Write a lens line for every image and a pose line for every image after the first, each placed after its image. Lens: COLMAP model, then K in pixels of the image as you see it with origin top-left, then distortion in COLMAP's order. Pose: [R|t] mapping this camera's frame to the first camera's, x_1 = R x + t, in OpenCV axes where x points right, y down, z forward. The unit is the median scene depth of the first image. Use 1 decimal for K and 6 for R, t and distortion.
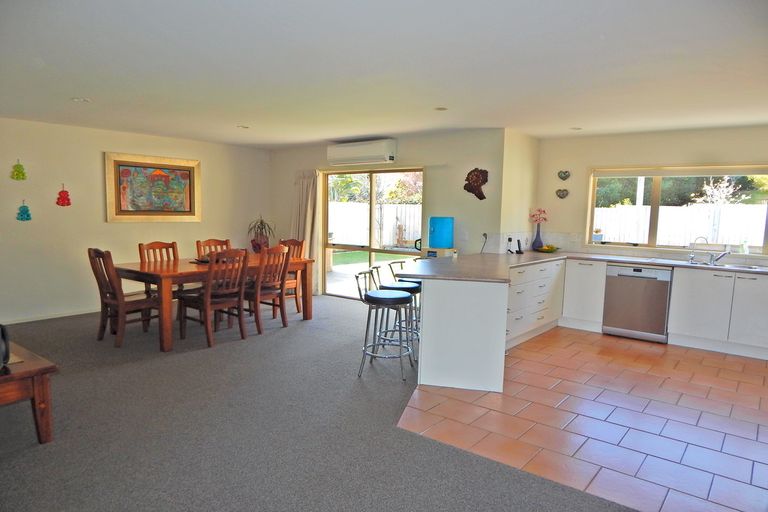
lens RADIAL K [[497.3, 0, 381.7], [0, 497.3, 266.4], [0, 0, 1]] dist [-0.007993, -0.001637]
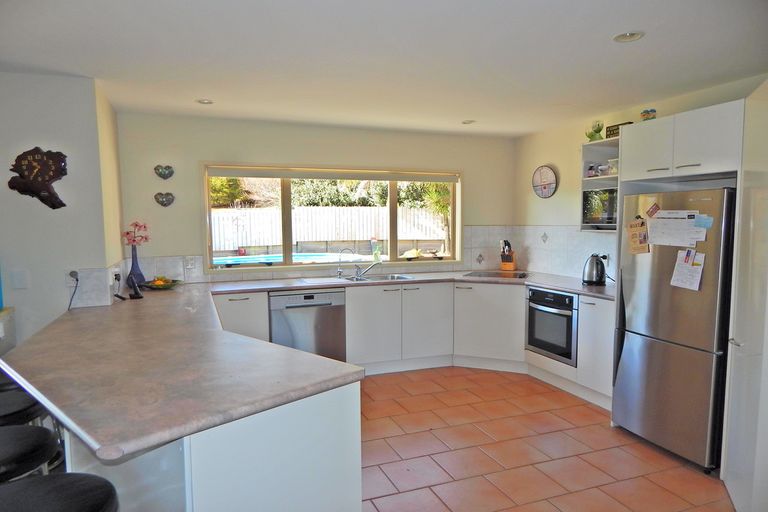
lens RADIAL K [[497.3, 0, 381.7], [0, 497.3, 266.4], [0, 0, 1]] dist [-0.007993, -0.001637]
pose [[0.494937, -0.105312, 0.862523, -0.085584], [0.120603, 0.991347, 0.051837, -0.059020], [-0.860519, 0.078367, 0.503355, 0.442166]]
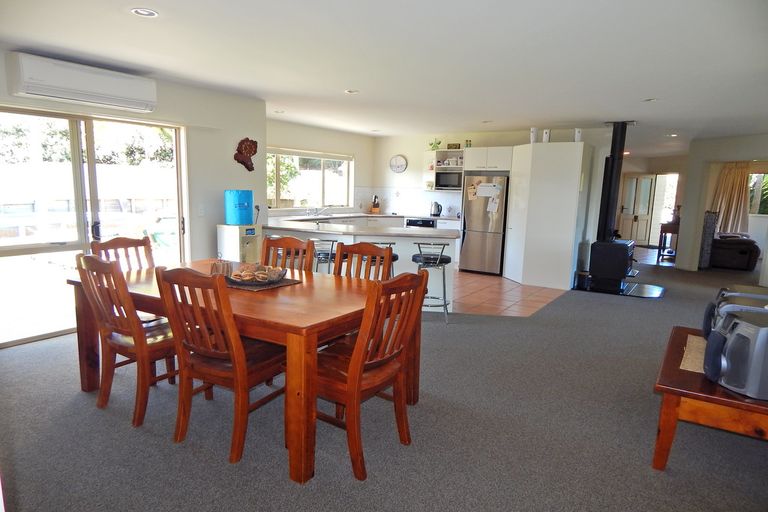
lens RADIAL K [[497.3, 0, 381.7], [0, 497.3, 266.4], [0, 0, 1]] dist [-0.007993, -0.001637]
pose [[-0.115690, -0.183116, 0.976260, -0.799389], [0.090608, 0.976817, 0.193958, -0.117380], [-0.989144, 0.110896, -0.096416, 0.855361]]
